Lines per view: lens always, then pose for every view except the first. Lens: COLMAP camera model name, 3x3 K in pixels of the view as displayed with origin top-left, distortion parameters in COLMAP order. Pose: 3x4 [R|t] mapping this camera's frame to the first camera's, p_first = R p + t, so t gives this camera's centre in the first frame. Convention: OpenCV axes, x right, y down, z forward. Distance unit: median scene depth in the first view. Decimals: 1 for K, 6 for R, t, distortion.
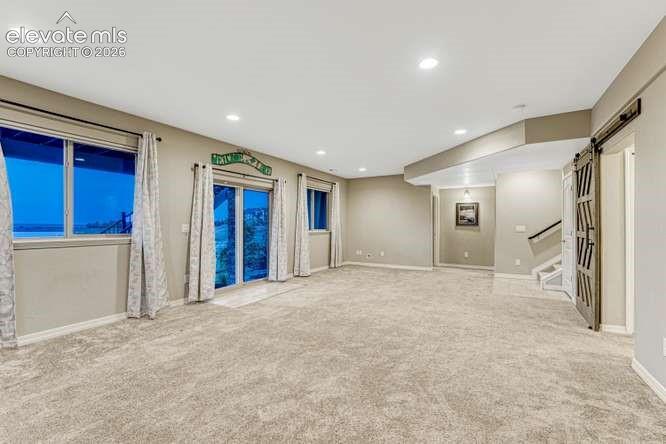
lens RADIAL K [[286.0, 0, 327.5], [0, 286.0, 223.6], [0, 0, 1]] dist [0.000423, -0.000179]
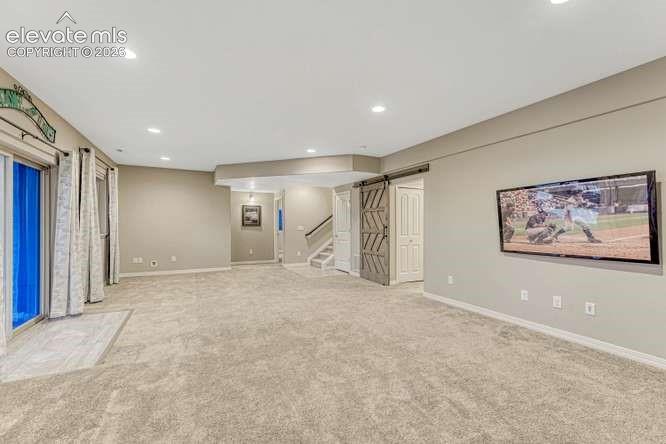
lens RADIAL K [[286.0, 0, 326.9], [0, 286.0, 221.3], [0, 0, 1]] dist [0.000423, -0.000179]
pose [[0.541501, 0.011325, 0.840624, -0.430026], [-0.003200, 0.999930, -0.011410, 0.001344], [-0.840694, 0.003488, 0.541499, 0.210621]]
